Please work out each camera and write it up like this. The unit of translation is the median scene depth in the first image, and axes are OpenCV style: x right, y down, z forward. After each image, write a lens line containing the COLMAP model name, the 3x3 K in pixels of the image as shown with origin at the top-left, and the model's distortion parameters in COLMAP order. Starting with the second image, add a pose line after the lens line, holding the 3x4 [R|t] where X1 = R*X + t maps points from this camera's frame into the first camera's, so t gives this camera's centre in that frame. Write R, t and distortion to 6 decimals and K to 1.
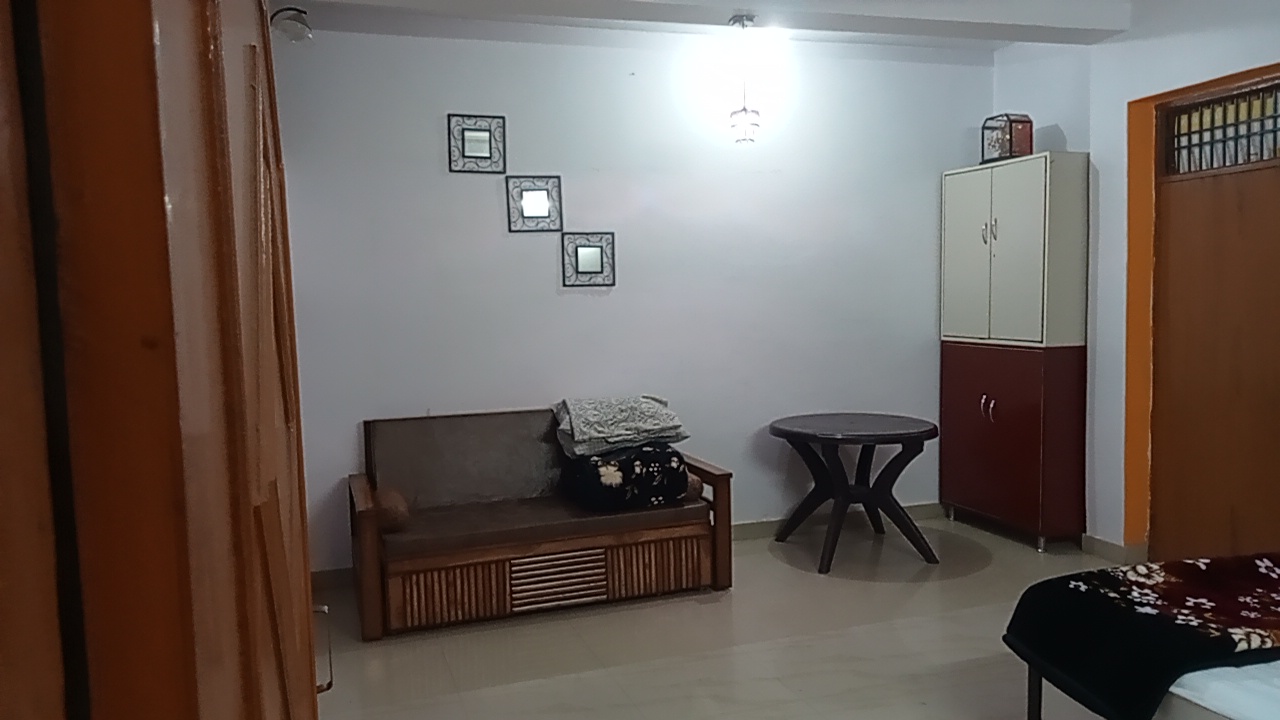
lens RADIAL K [[948.9, 0, 641.1], [0, 948.9, 362.4], [0, 0, 1]] dist [0.001136, 0.001728]
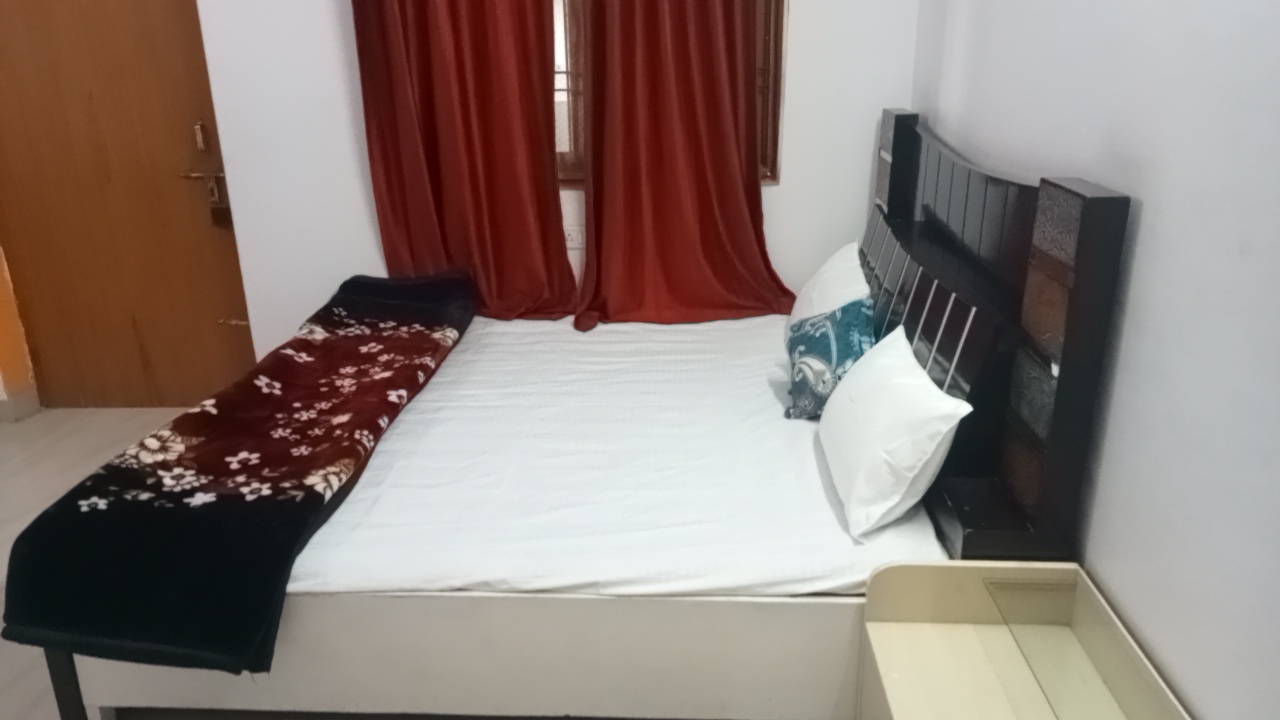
lens RADIAL K [[948.9, 0, 635.9], [0, 948.9, 353.6], [0, 0, 1]] dist [0.001136, 0.001728]
pose [[0.356606, -0.284304, 0.889946, 0.036800], [0.084245, 0.958478, 0.272440, -0.013171], [-0.930449, -0.022180, 0.365750, 0.407294]]
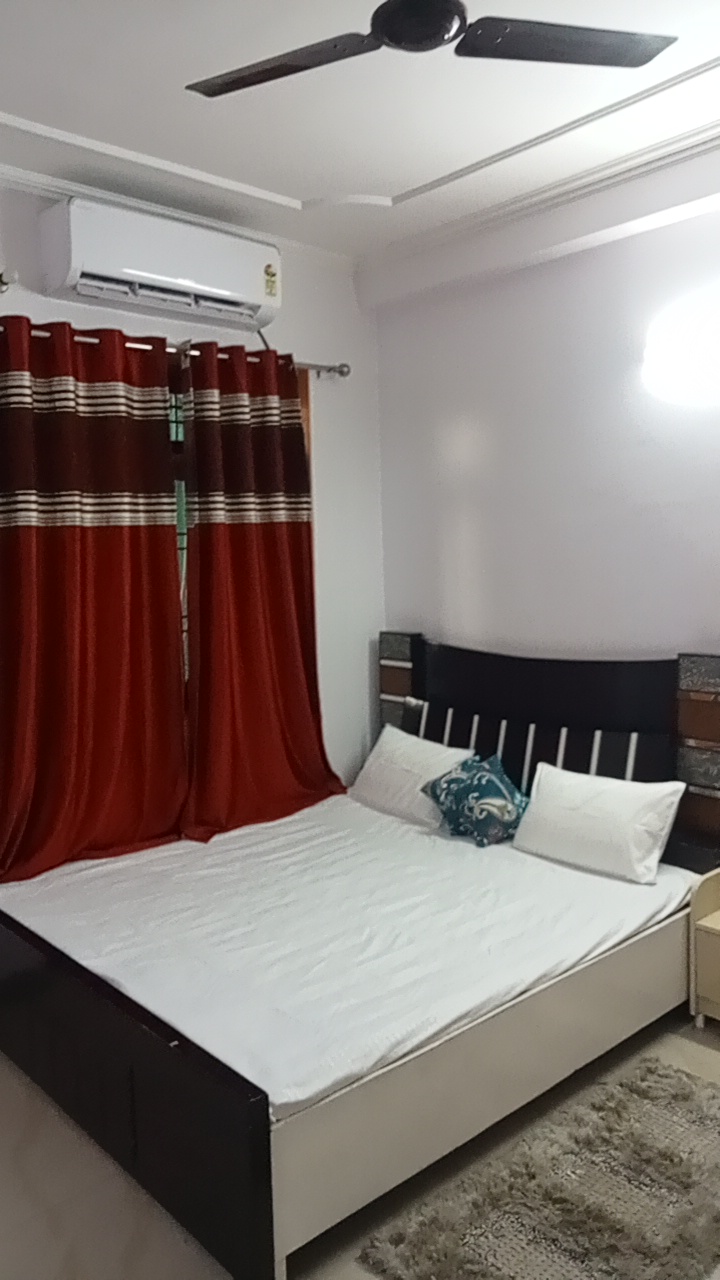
lens RADIAL K [[948.9, 0, 370.9], [0, 948.9, 678.8], [0, 0, 1]] dist [0.001136, 0.001728]
pose [[-0.412101, -0.086118, 0.907059, -0.133291], [0.111721, 0.983235, 0.144108, -0.090288], [-0.904263, 0.160725, -0.395571, 1.068059]]
